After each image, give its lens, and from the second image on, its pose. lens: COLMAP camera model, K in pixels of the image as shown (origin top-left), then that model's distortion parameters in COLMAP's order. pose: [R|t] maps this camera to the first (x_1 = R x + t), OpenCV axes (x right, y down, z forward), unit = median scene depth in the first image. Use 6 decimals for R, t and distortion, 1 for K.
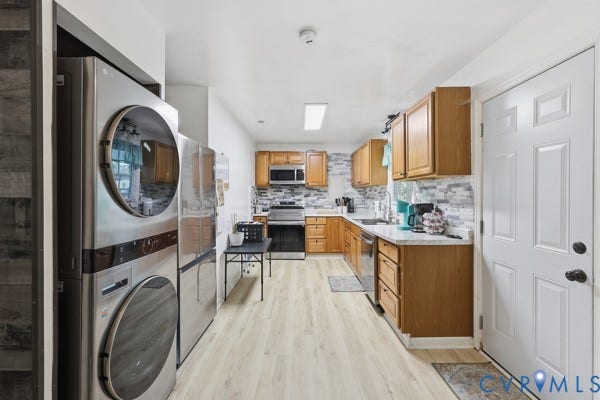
lens RADIAL K [[257.3, 0, 298.8], [0, 257.3, 193.6], [0, 0, 1]] dist [-0.000673, -0.000108]
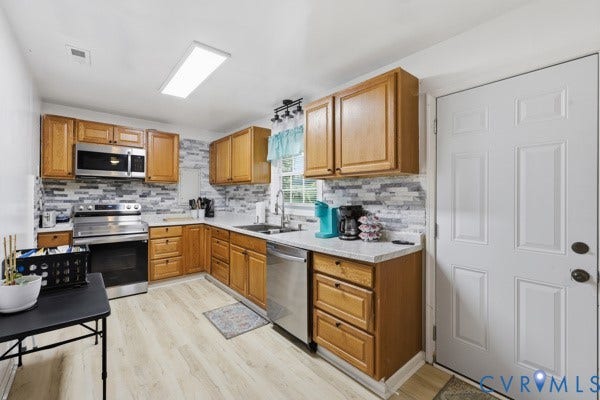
lens RADIAL K [[257.3, 0, 298.8], [0, 257.3, 193.6], [0, 0, 1]] dist [-0.000673, -0.000108]
pose [[0.763249, 0.012169, 0.645990, -0.154703], [-0.010953, 0.999923, -0.005894, 0.004670], [-0.646012, -0.002577, 0.763323, 0.346090]]
